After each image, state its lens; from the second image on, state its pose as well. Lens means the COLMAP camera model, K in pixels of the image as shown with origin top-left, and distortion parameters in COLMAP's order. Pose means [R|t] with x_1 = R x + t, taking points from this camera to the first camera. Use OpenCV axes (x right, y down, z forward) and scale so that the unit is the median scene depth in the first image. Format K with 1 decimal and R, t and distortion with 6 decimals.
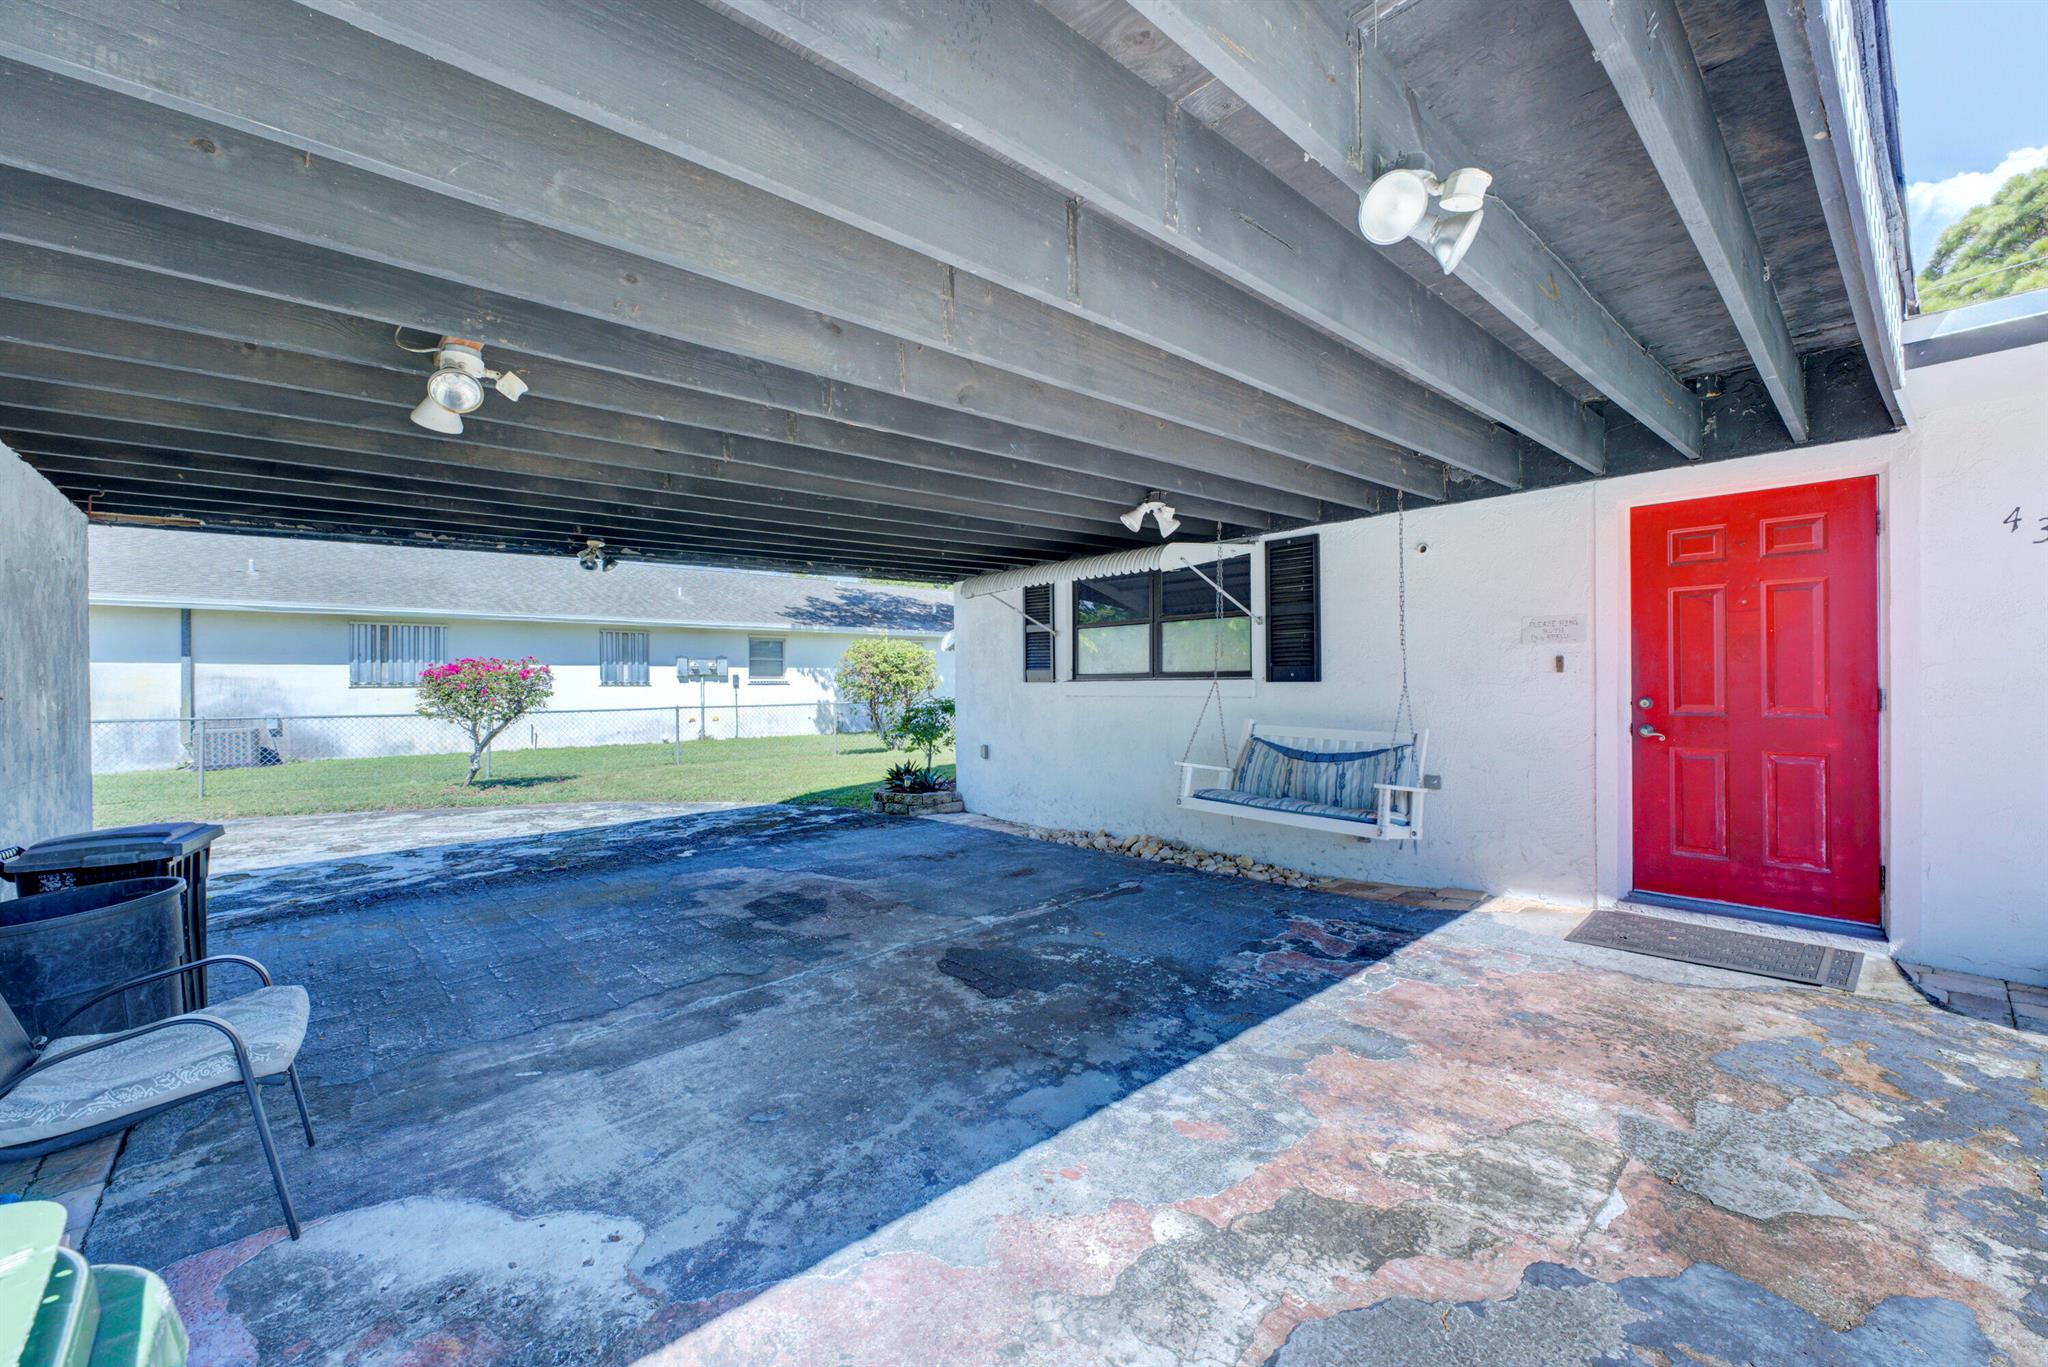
lens RADIAL K [[821.0, 0, 1027.9], [0, 821.0, 682.9], [0, 0, 1]] dist [-0.000141, 0.000151]
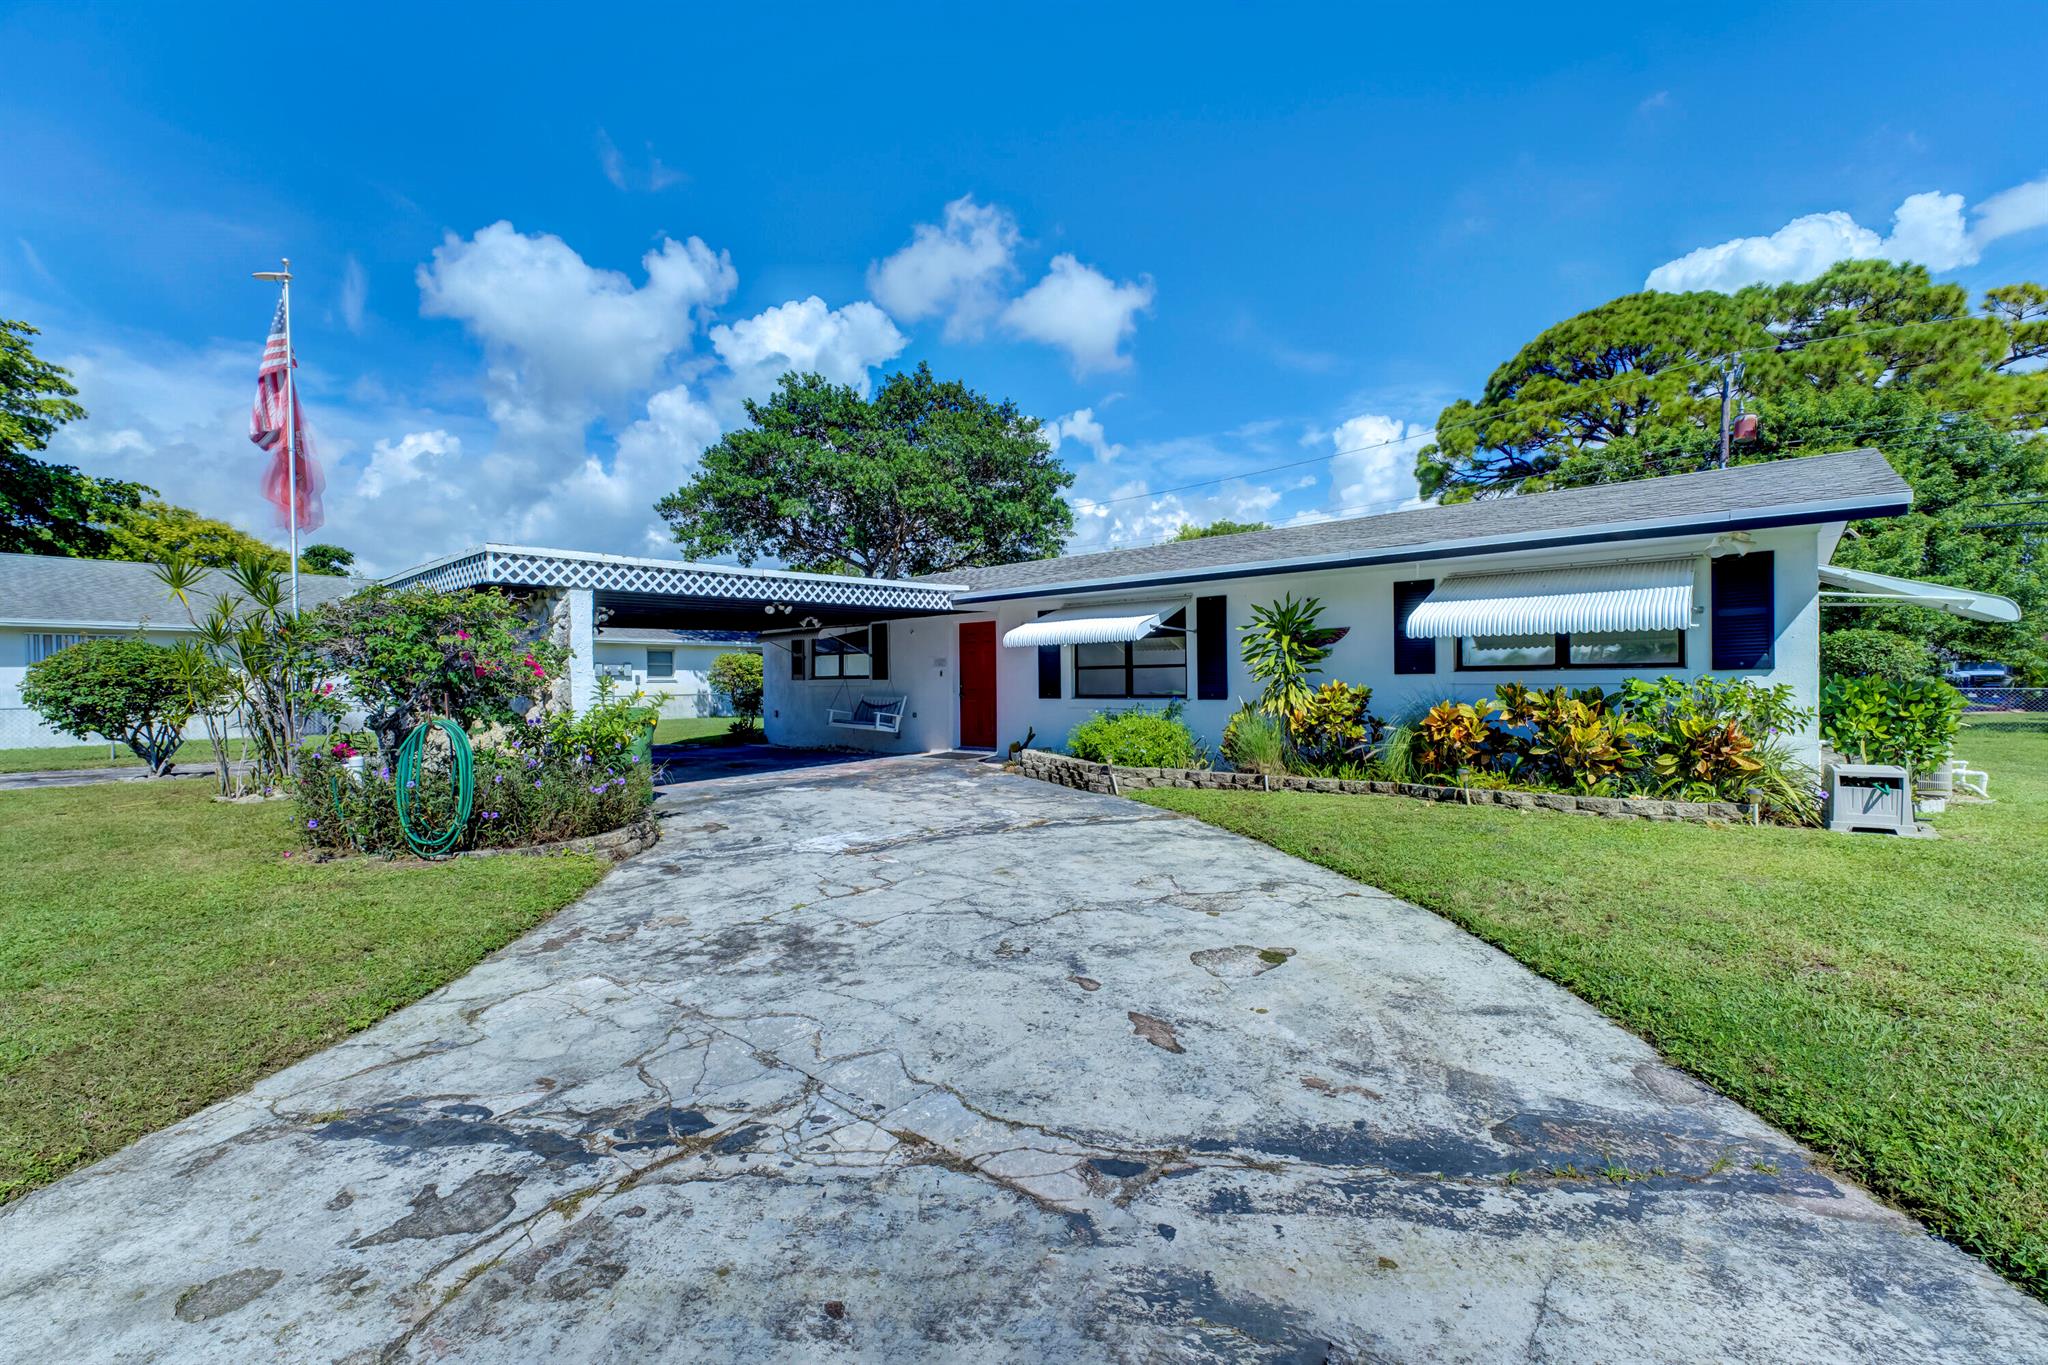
lens RADIAL K [[818.7, 0, 1028.3], [0, 818.7, 682.4], [0, 0, 1]] dist [-0.000294, -0.000359]
pose [[0.992565, -0.004739, 0.121627, 0.173743], [0.004412, 0.999986, 0.002955, 0.000779], [-0.121640, -0.002396, 0.992571, -0.598868]]
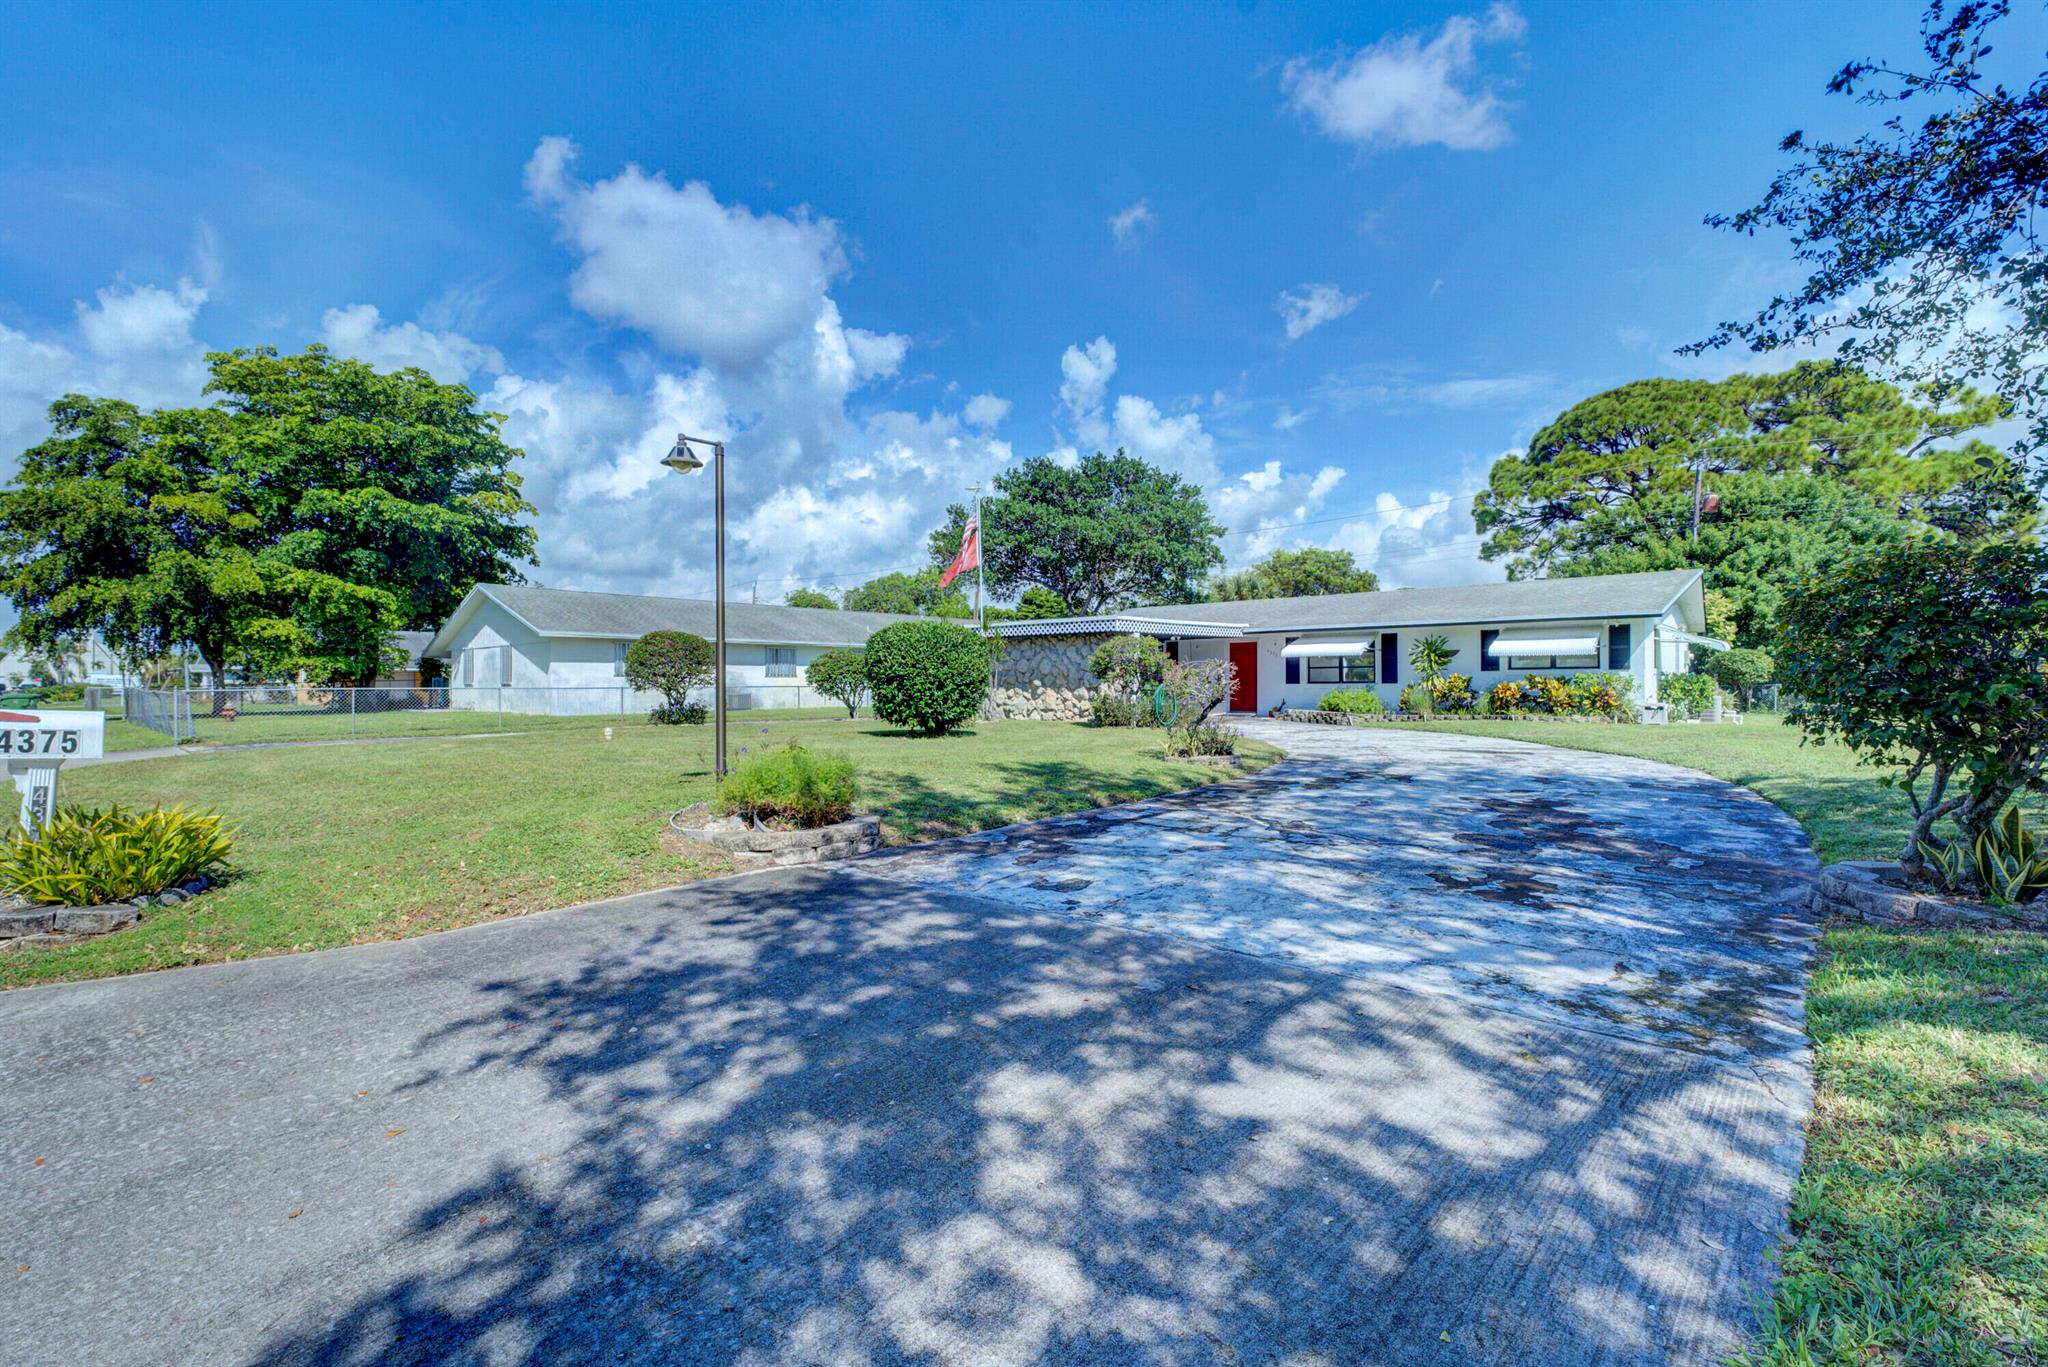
lens RADIAL K [[893.0, 0, 1023.4], [0, 893.0, 672.1], [0, 0, 1]] dist [0.000090, 0.000484]
pose [[0.994028, 0.004002, 0.109056, -0.394490], [-0.002733, 0.999927, -0.011781, 0.018892], [-0.109095, 0.011412, 0.993966, -1.413819]]
